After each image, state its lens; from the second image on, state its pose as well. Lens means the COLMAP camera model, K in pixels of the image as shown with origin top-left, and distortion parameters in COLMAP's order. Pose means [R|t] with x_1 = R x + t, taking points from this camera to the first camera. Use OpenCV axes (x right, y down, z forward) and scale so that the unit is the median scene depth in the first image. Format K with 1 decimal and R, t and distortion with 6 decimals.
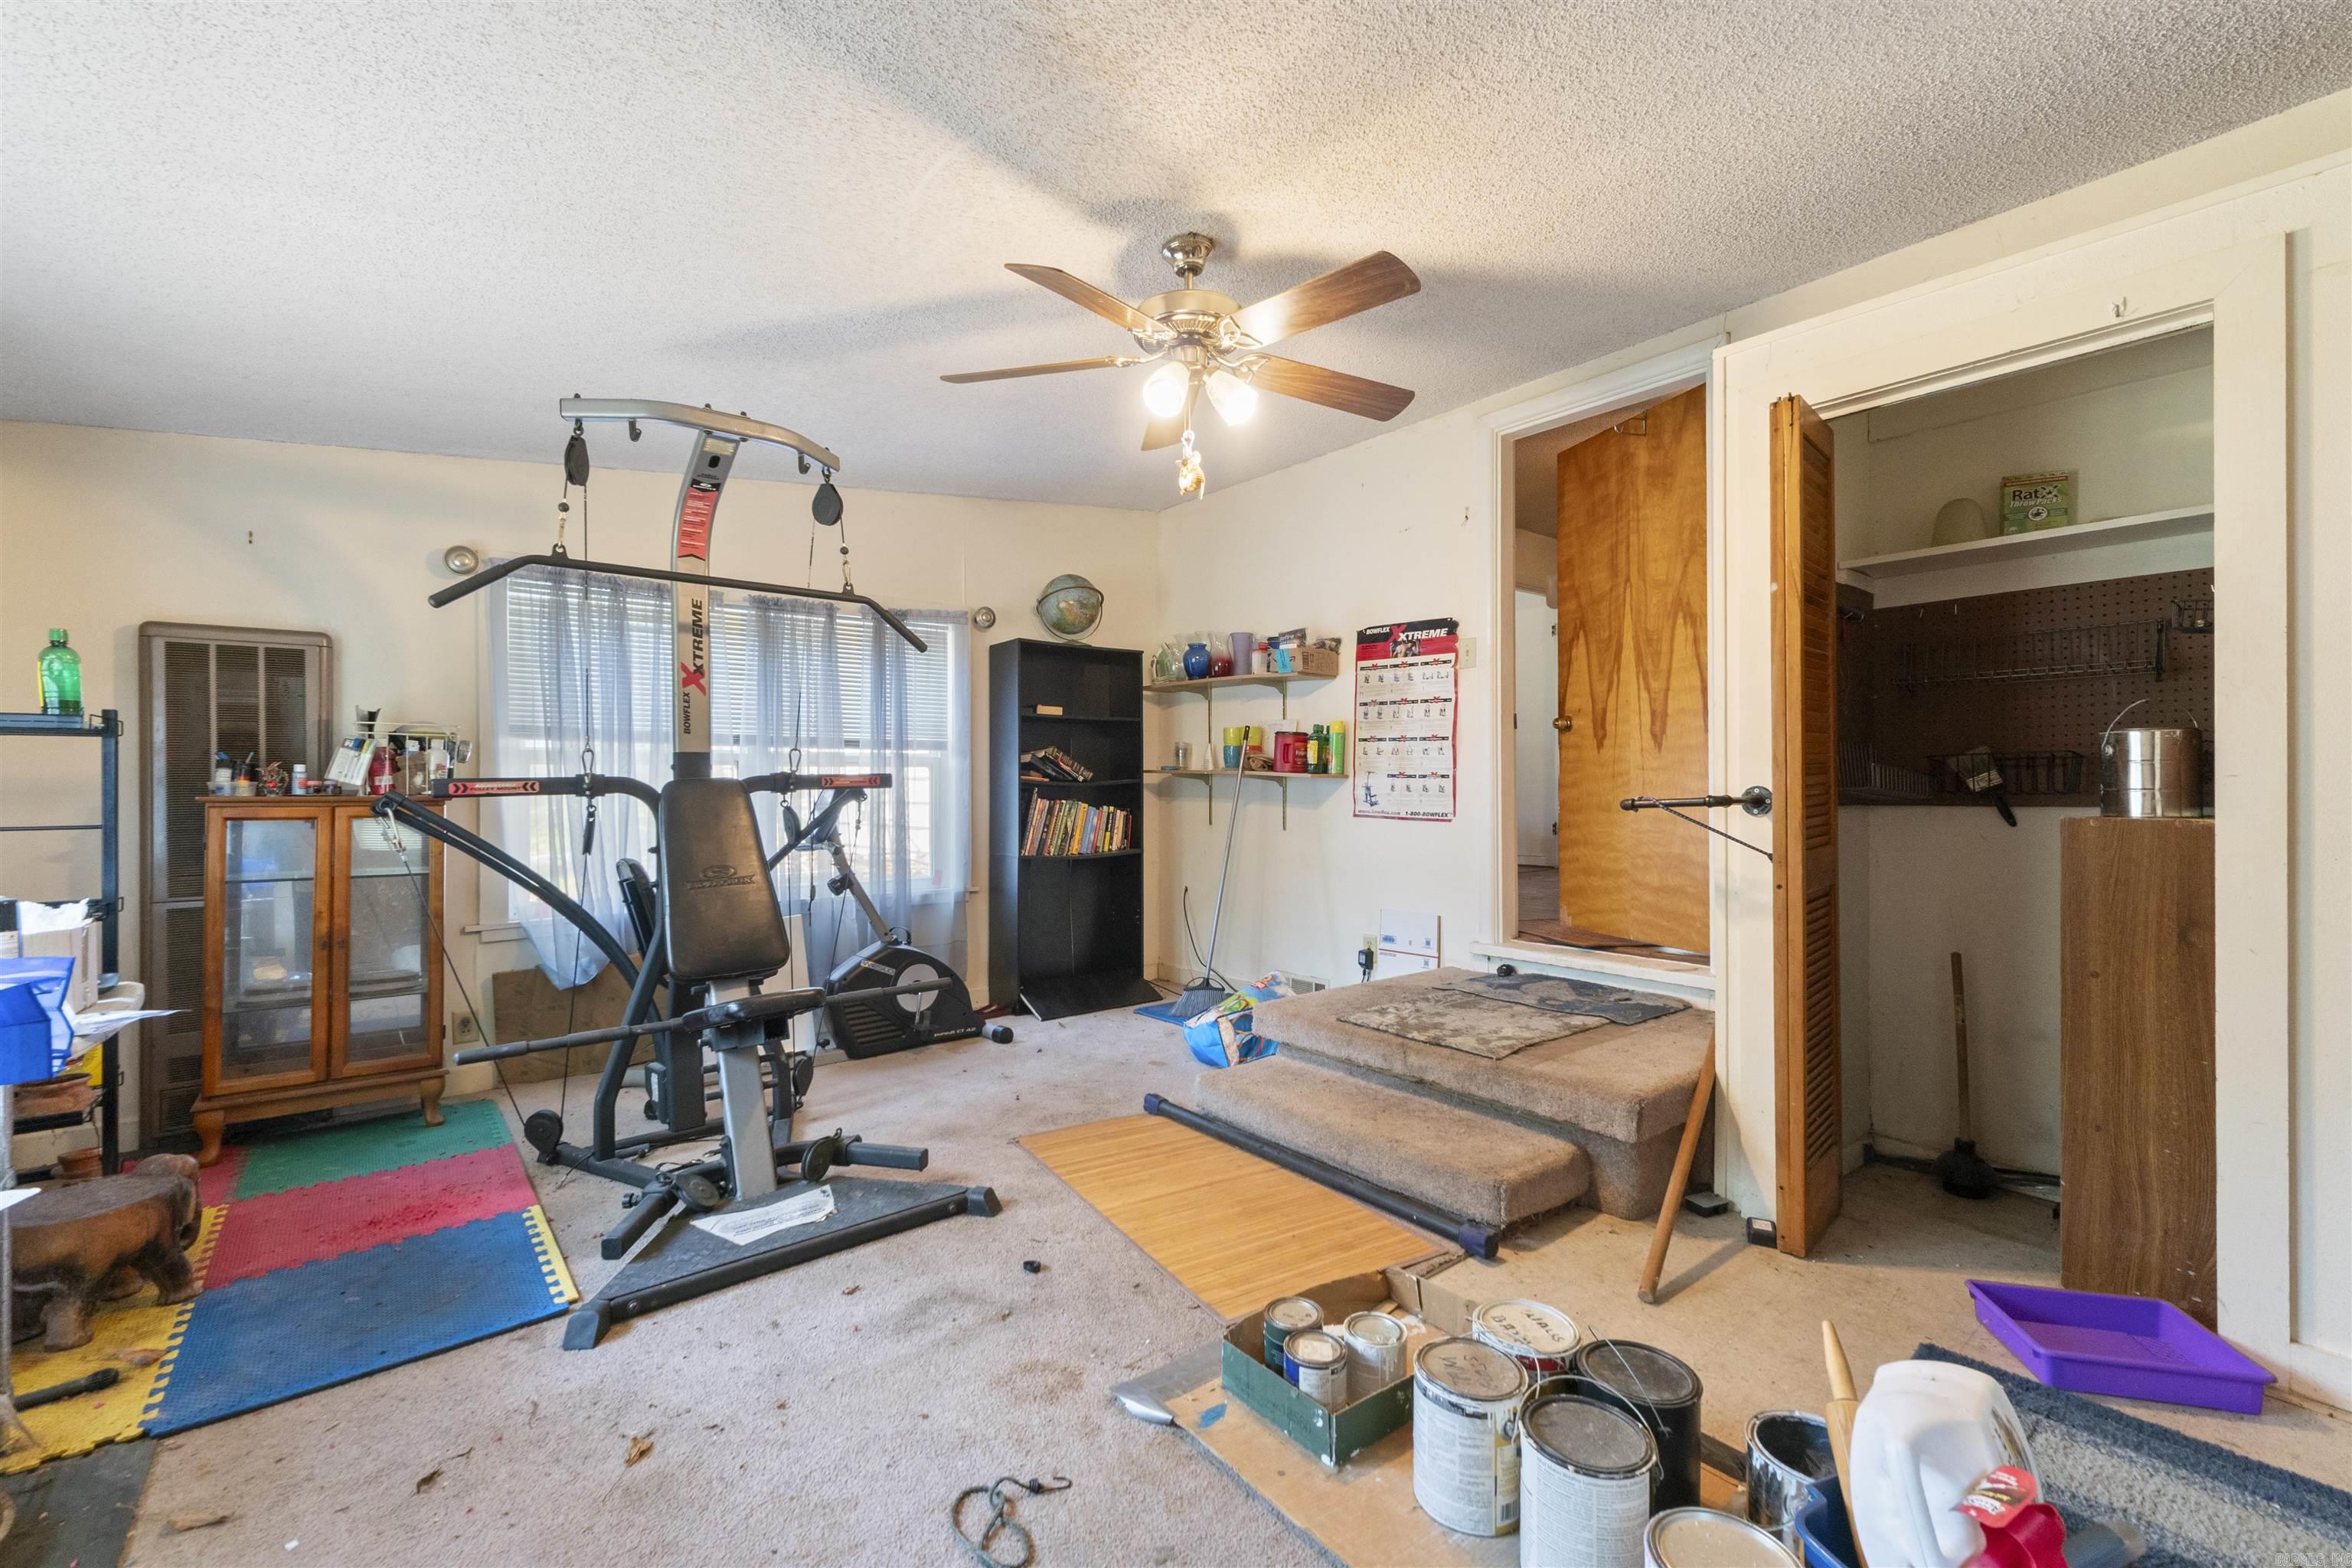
lens RADIAL K [[994.1, 0, 1165.2], [0, 994.1, 786.5], [0, 0, 1]] dist [0.005358, -0.000265]
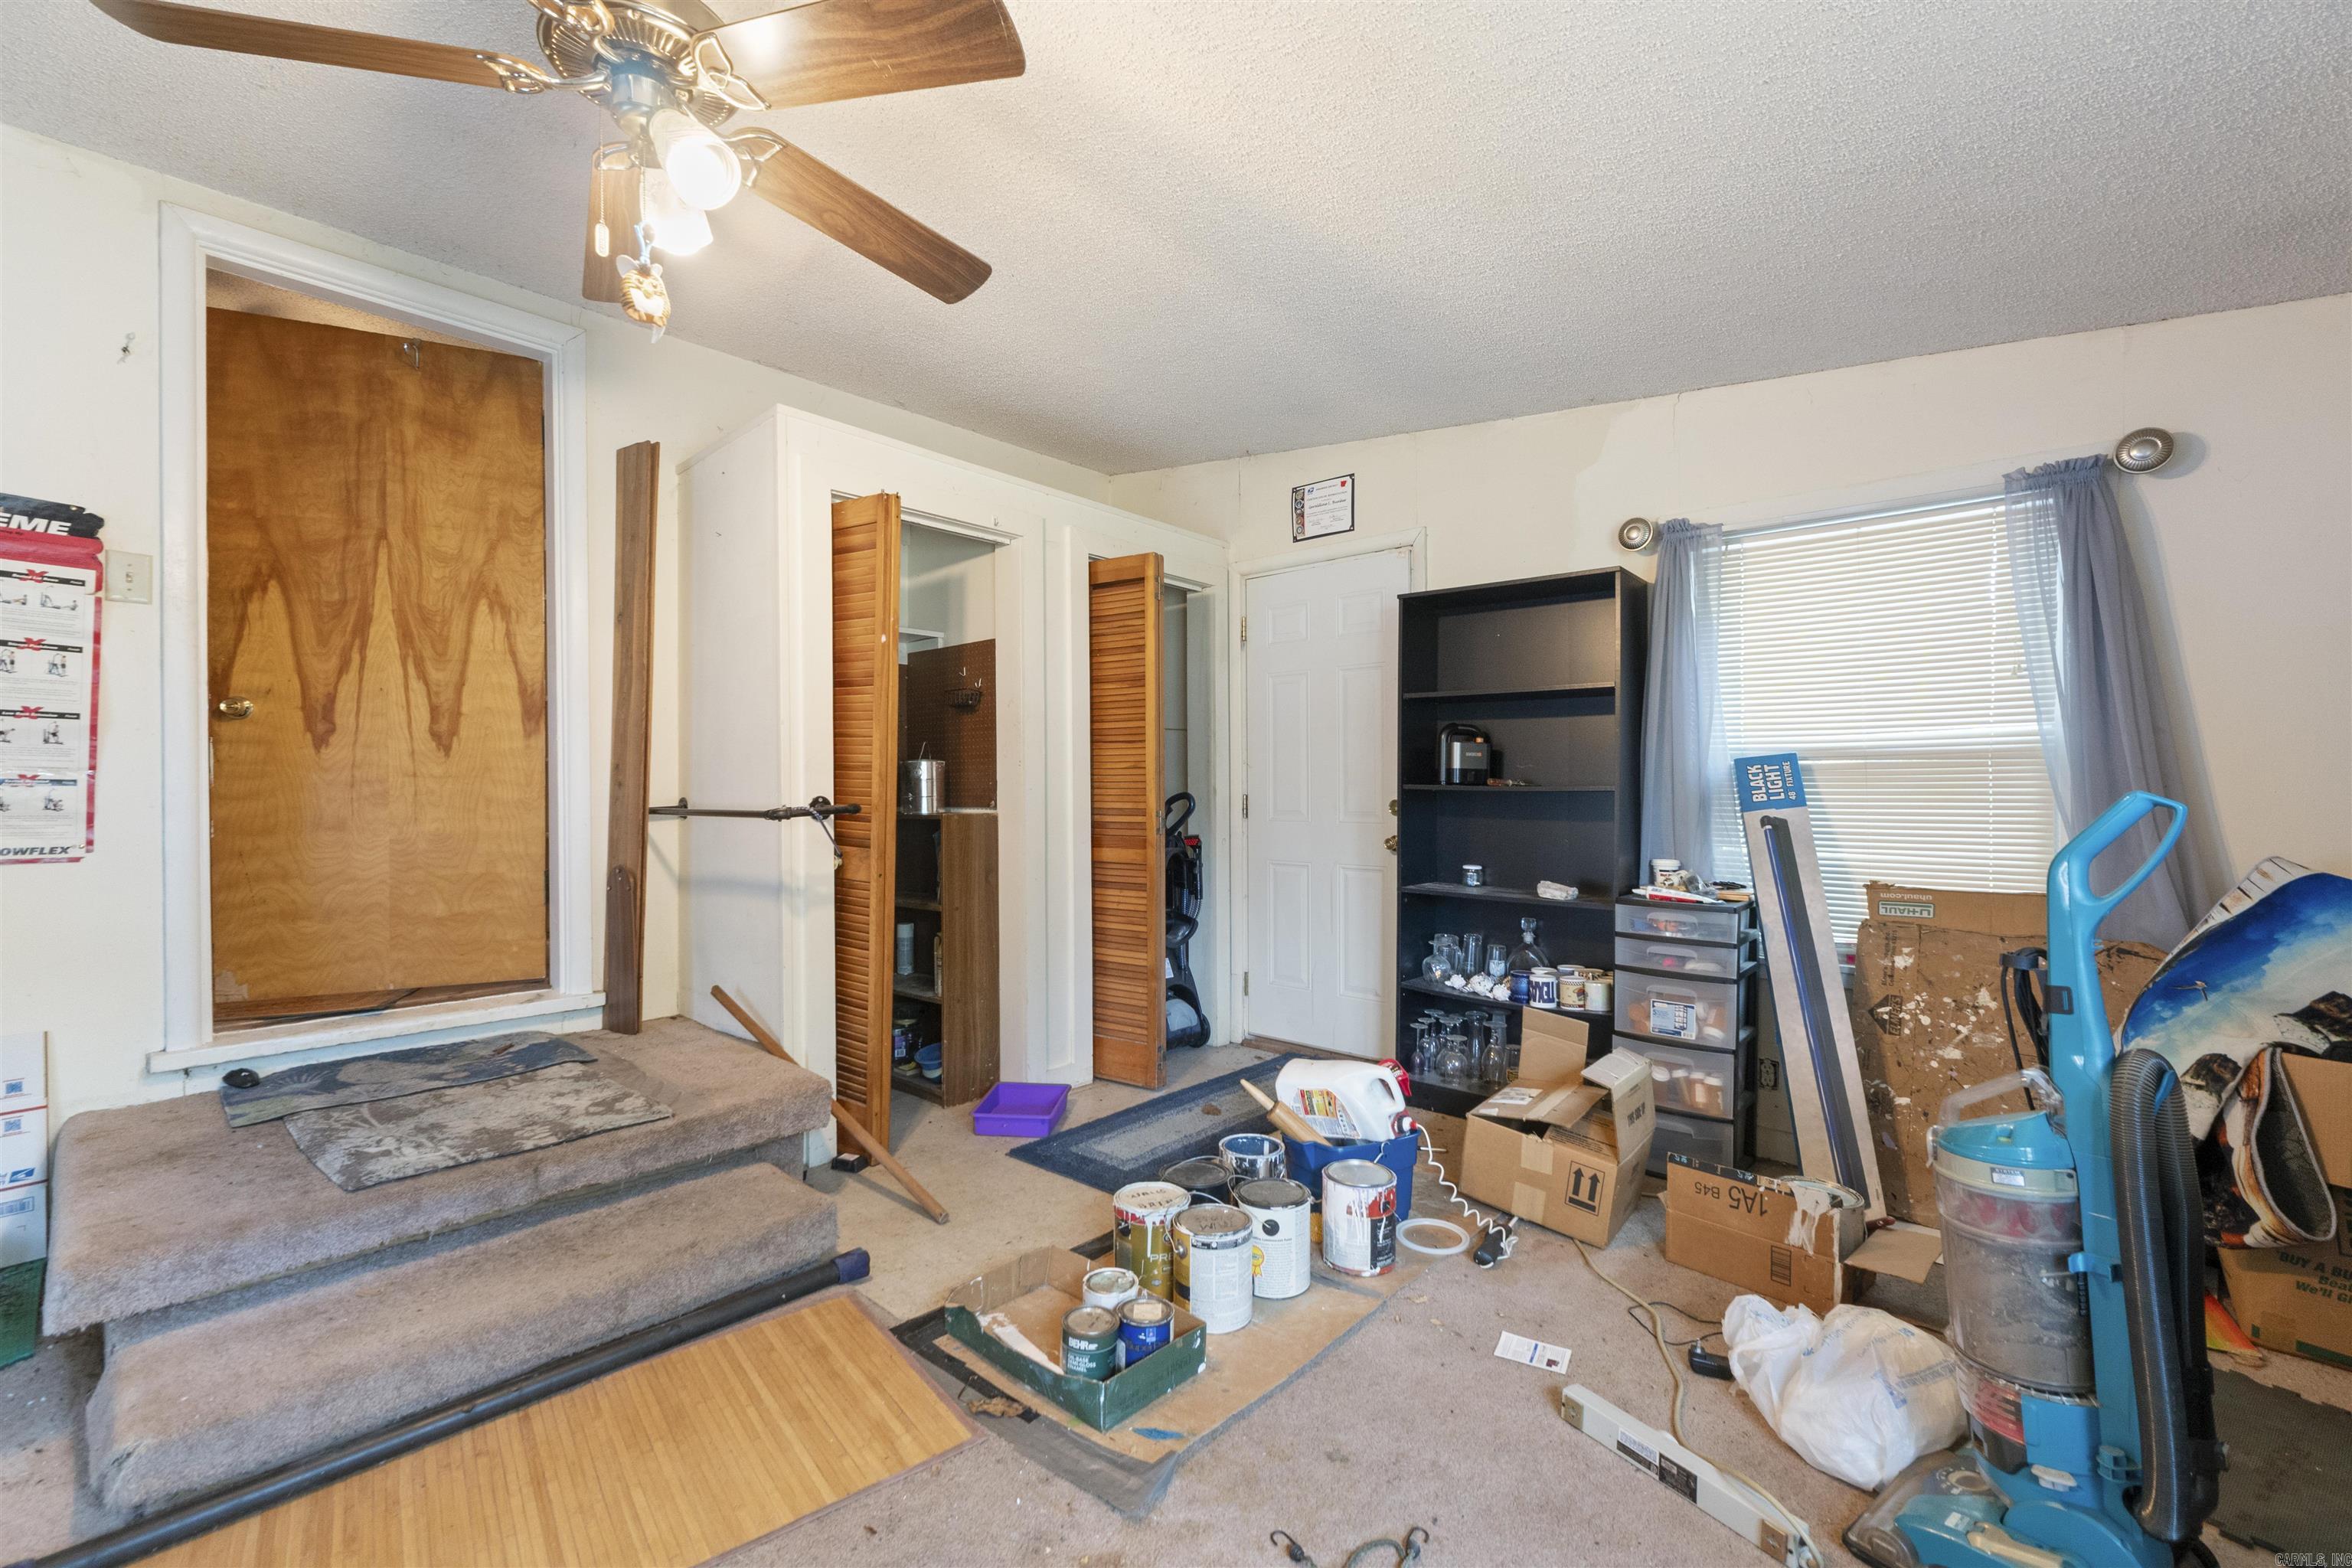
lens RADIAL K [[994.1, 0, 1165.2], [0, 994.1, 786.5], [0, 0, 1]] dist [0.005358, -0.000265]
pose [[-0.163927, 0.002723, 0.986469, -0.403615], [0.003482, 0.999992, -0.002181, -0.004640], [-0.986466, 0.003077, -0.163935, 0.497849]]
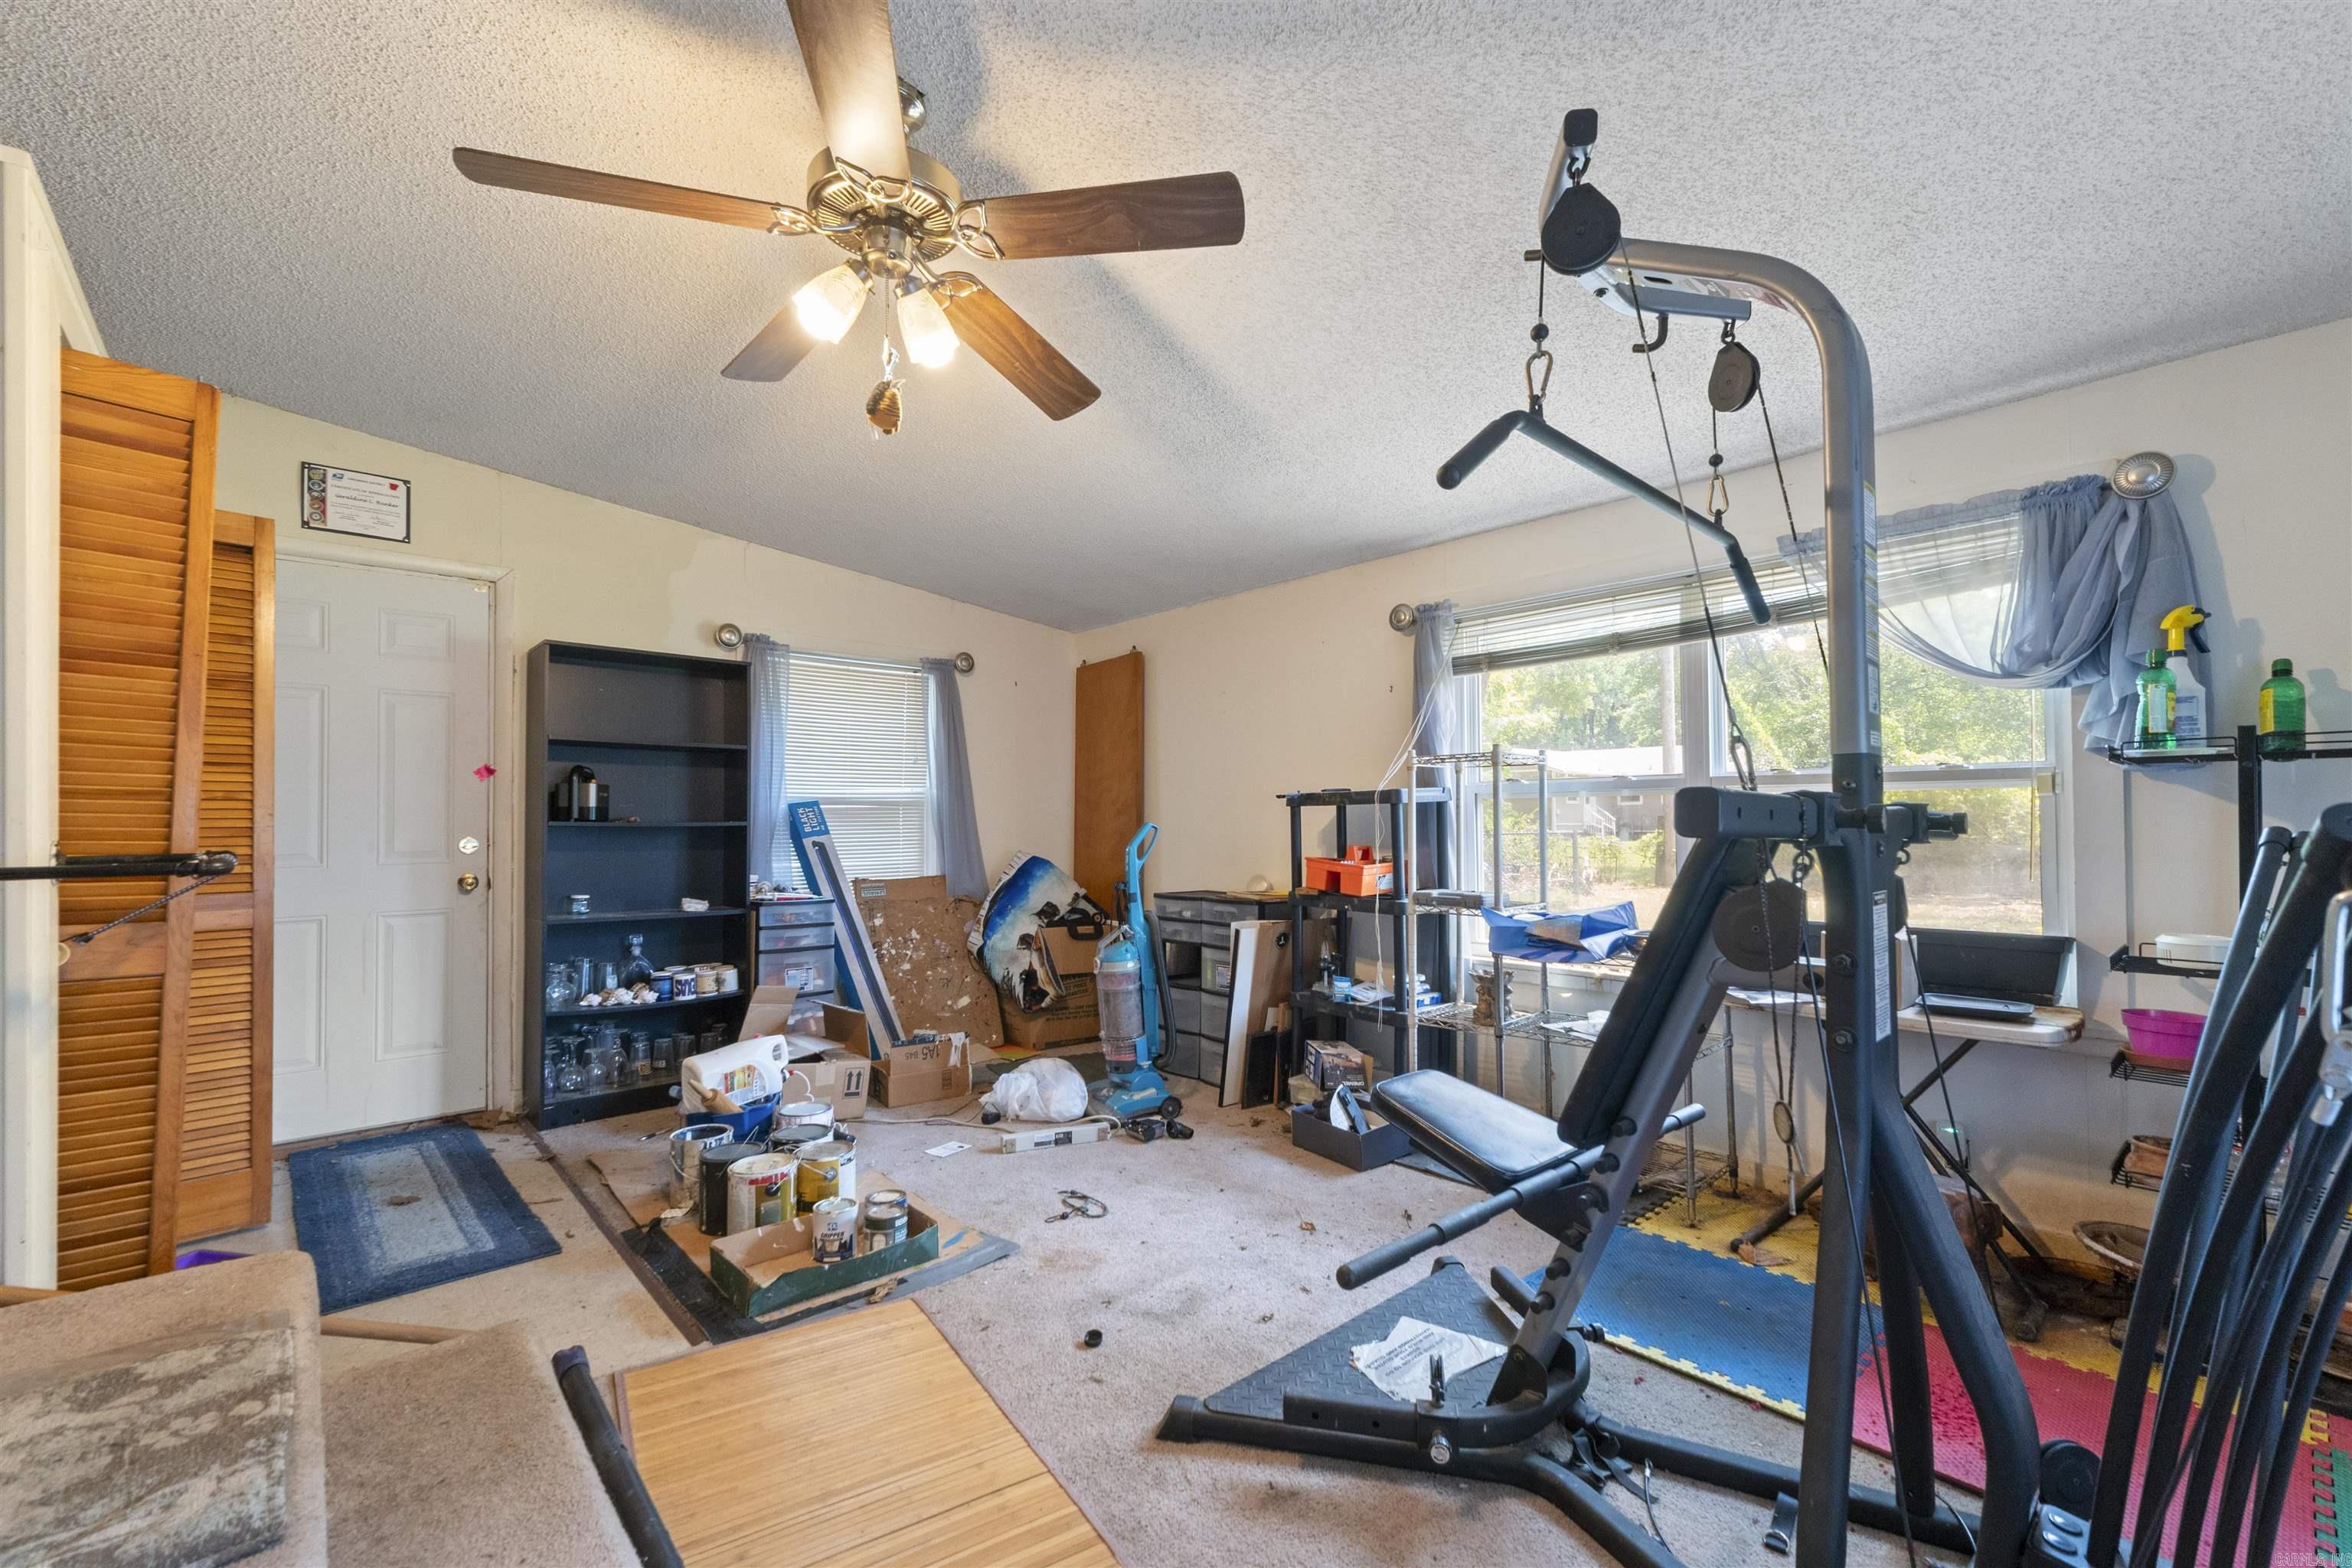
lens RADIAL K [[989.2, 0, 1165.6], [0, 989.2, 808.8], [0, 0, 1]] dist [0.008542, -0.000211]
pose [[-0.998174, 0.009535, -0.059641, -0.082158], [0.010218, 0.999886, -0.011158, -0.002845], [0.059527, -0.011747, -0.998158, 1.096512]]
